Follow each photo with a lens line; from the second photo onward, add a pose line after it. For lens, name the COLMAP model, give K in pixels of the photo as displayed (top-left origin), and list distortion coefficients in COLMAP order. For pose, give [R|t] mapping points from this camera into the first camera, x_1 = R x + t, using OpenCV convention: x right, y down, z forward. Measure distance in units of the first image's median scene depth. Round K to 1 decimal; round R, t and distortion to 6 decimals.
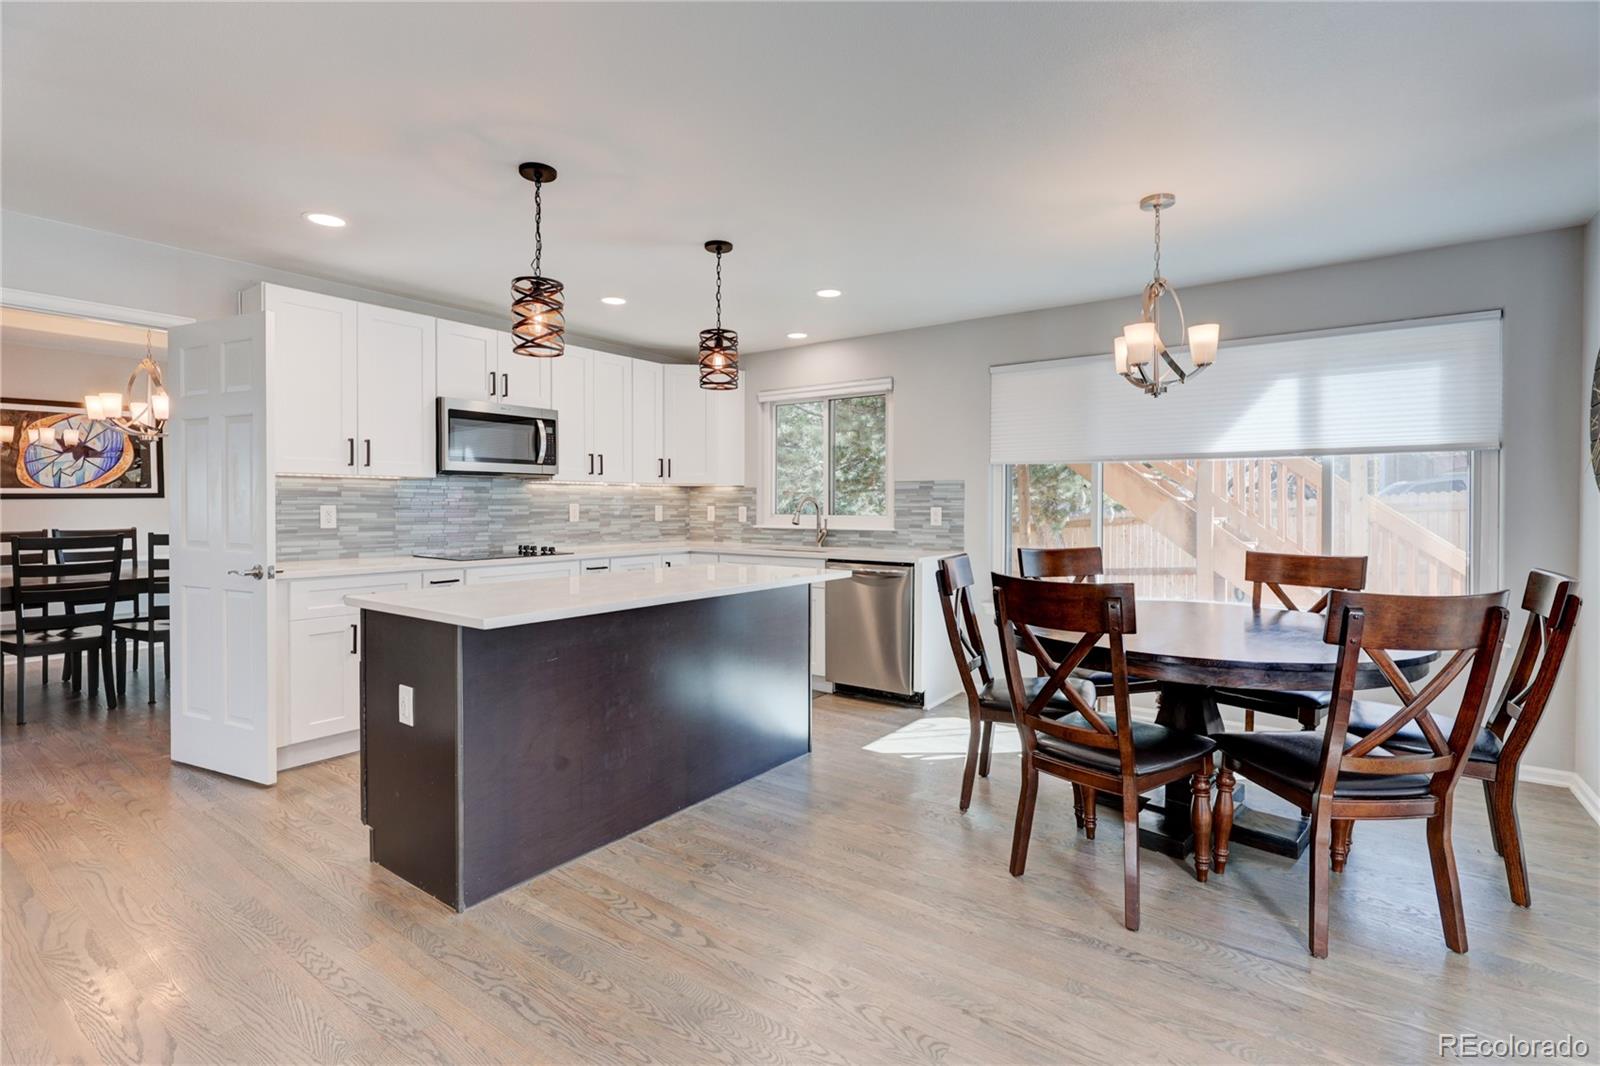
lens RADIAL K [[744.9, 0, 795.9], [0, 744.9, 519.1], [0, 0, 1]] dist [-0.003608, 0.000105]
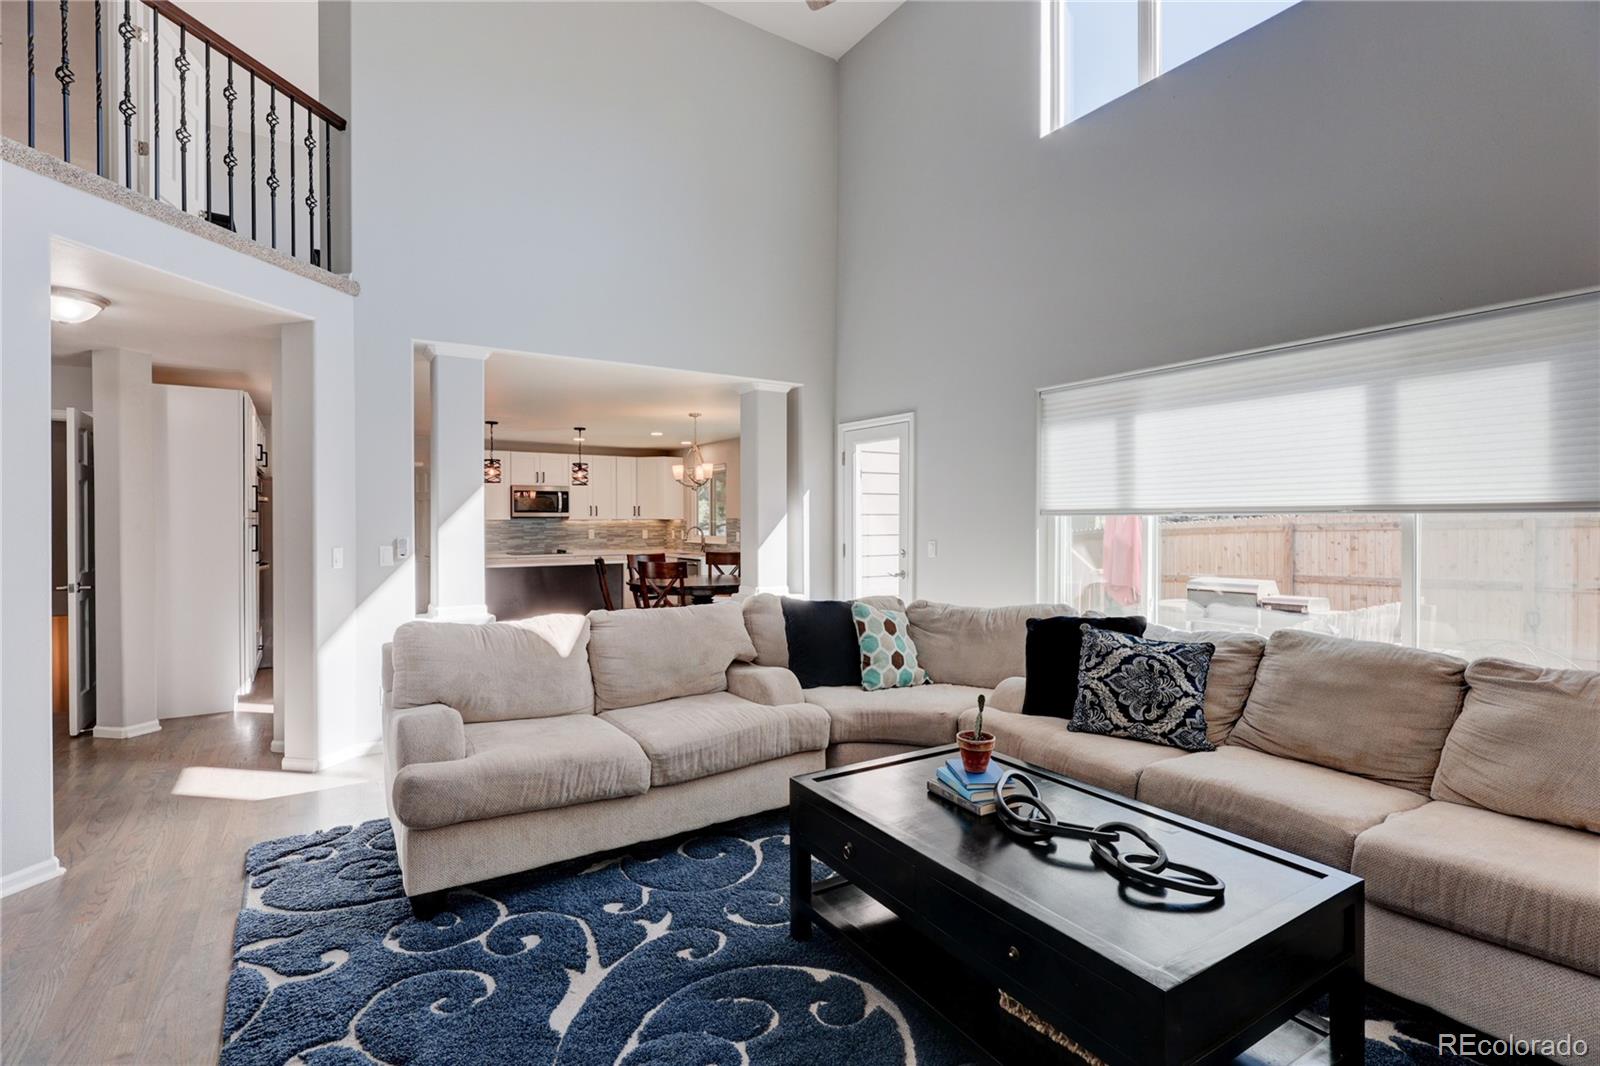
lens RADIAL K [[734.8, 0, 799.4], [0, 734.8, 520.3], [0, 0, 1]] dist [-0.001788, 0.000089]
pose [[0.937858, -0.004053, -0.346995, 1.002890], [-0.003012, 0.999799, -0.019820, -0.008929], [0.347006, 0.019633, 0.937657, -0.730733]]
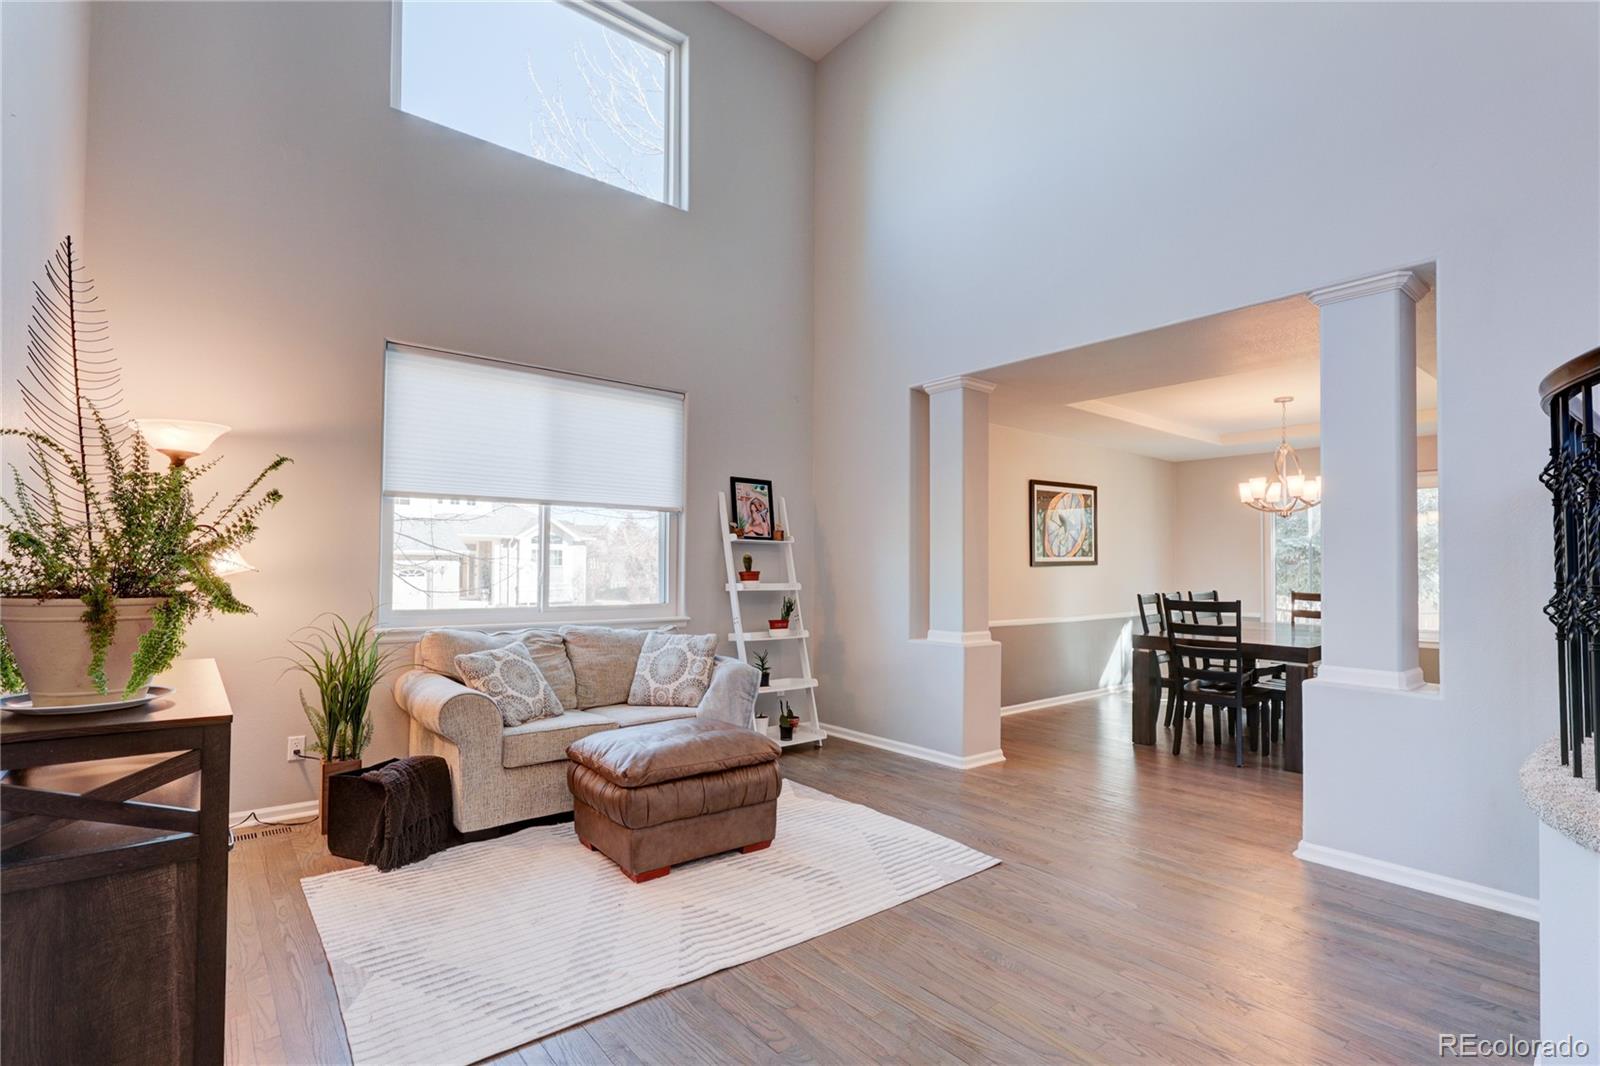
lens RADIAL K [[762.2, 0, 799.3], [0, 762.2, 561.8], [0, 0, 1]] dist [-0.000899, -0.000092]
pose [[0.967567, 0.001928, -0.252606, -1.235926], [-0.009233, 0.999573, -0.027735, 0.002962], [0.252444, 0.029168, 0.967172, -0.293152]]
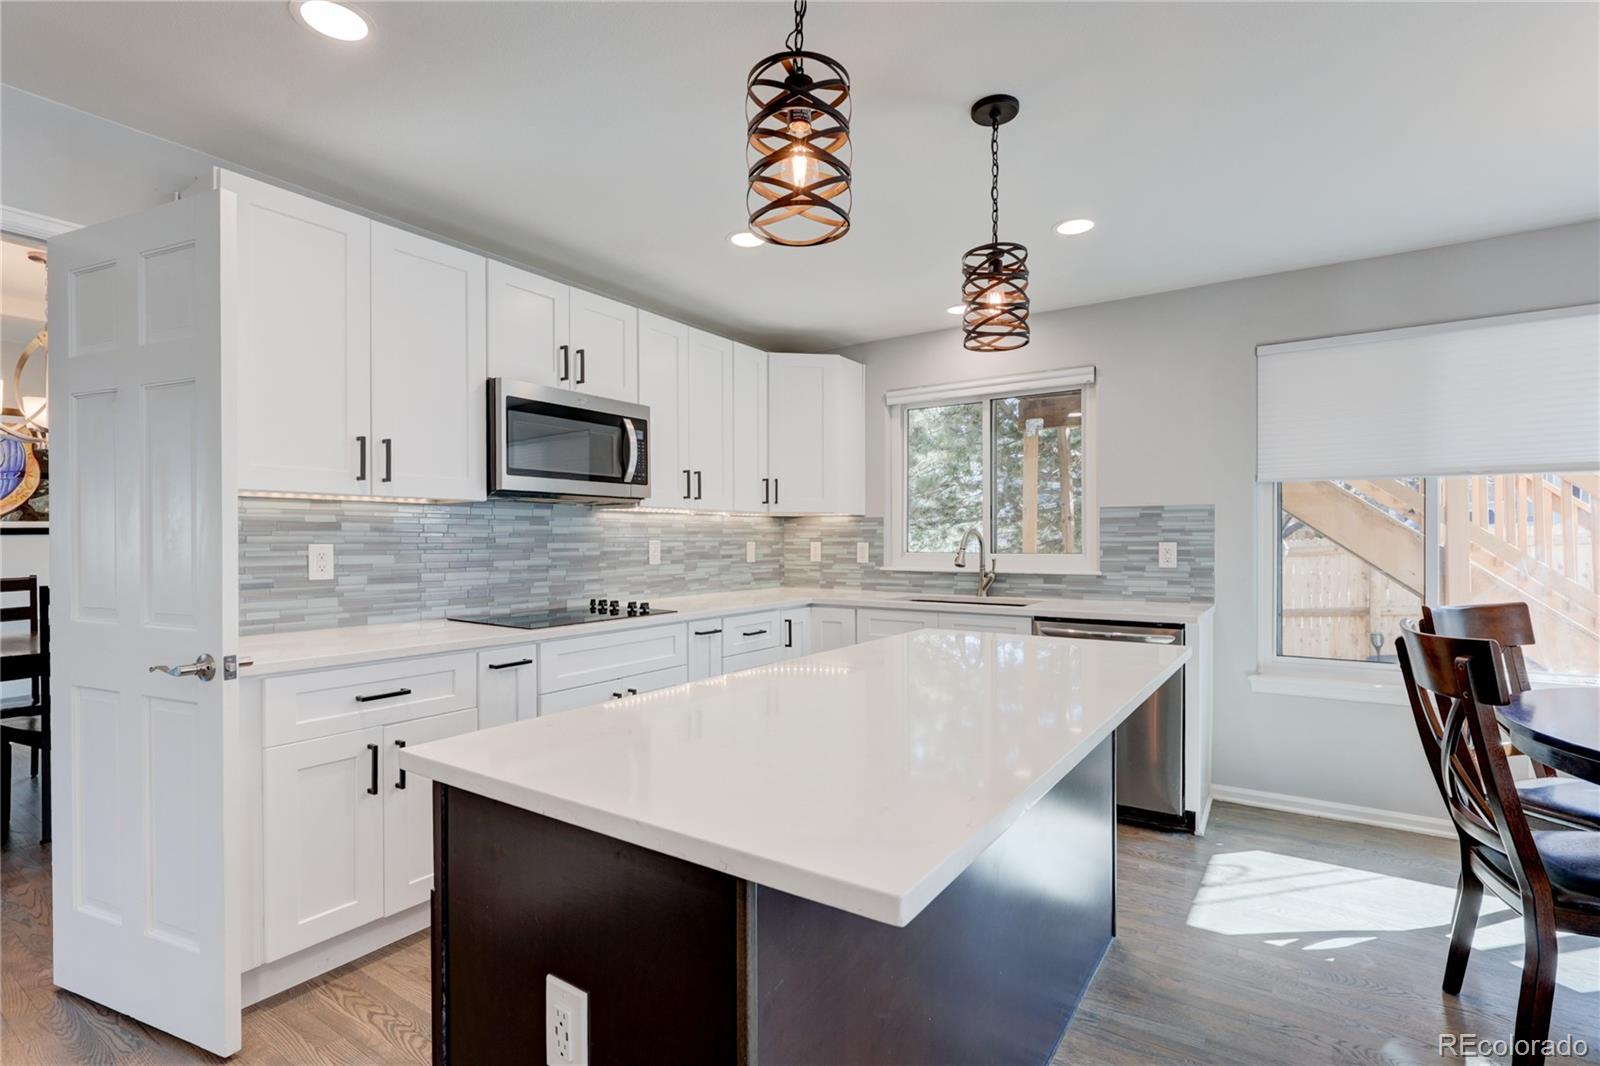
lens RADIAL K [[754.0, 0, 796.2], [0, 754.0, 549.3], [0, 0, 1]] dist [-0.001692, -0.000241]
pose [[0.999507, -0.005020, 0.030977, -0.197556], [0.005215, 0.999967, -0.006219, -0.006463], [-0.030945, 0.006378, 0.999501, 0.279182]]
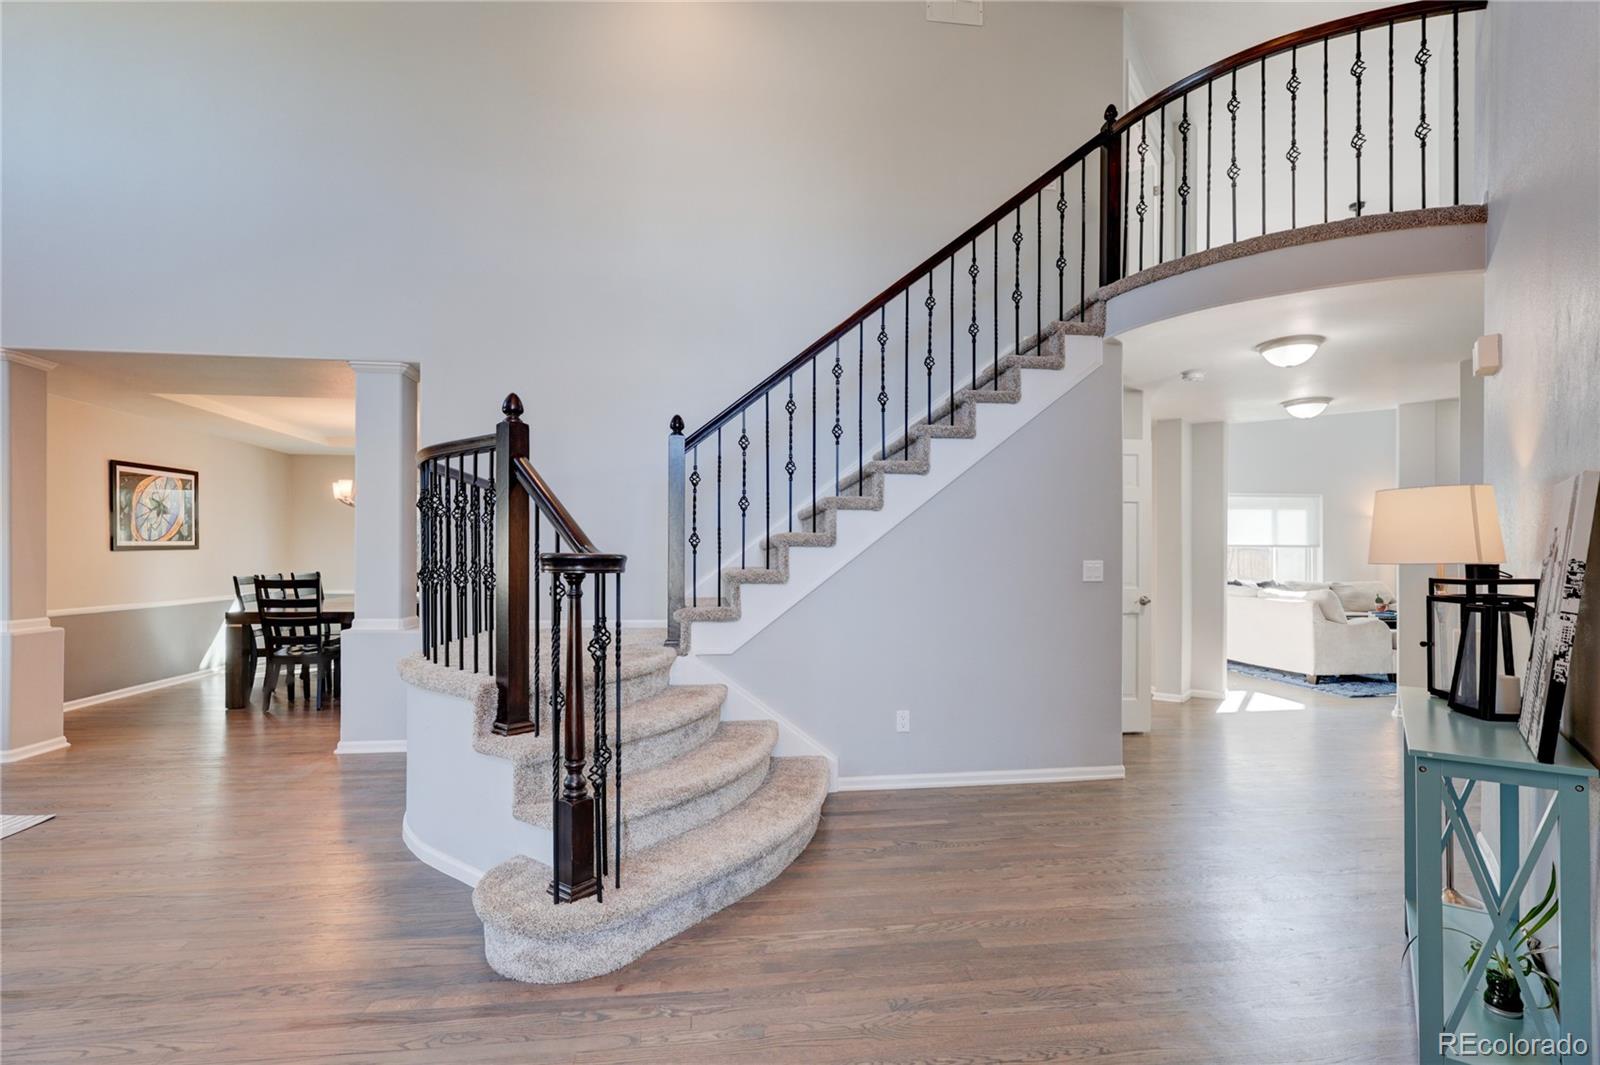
lens RADIAL K [[750.3, 0, 800.5], [0, 750.3, 553.0], [0, 0, 1]] dist [-0.000220, 0.000422]
pose [[0.721875, 0.003328, 0.692015, -1.217670], [0.009855, 0.999838, -0.015089, 0.004553], [-0.691953, 0.017712, 0.721725, -0.600643]]
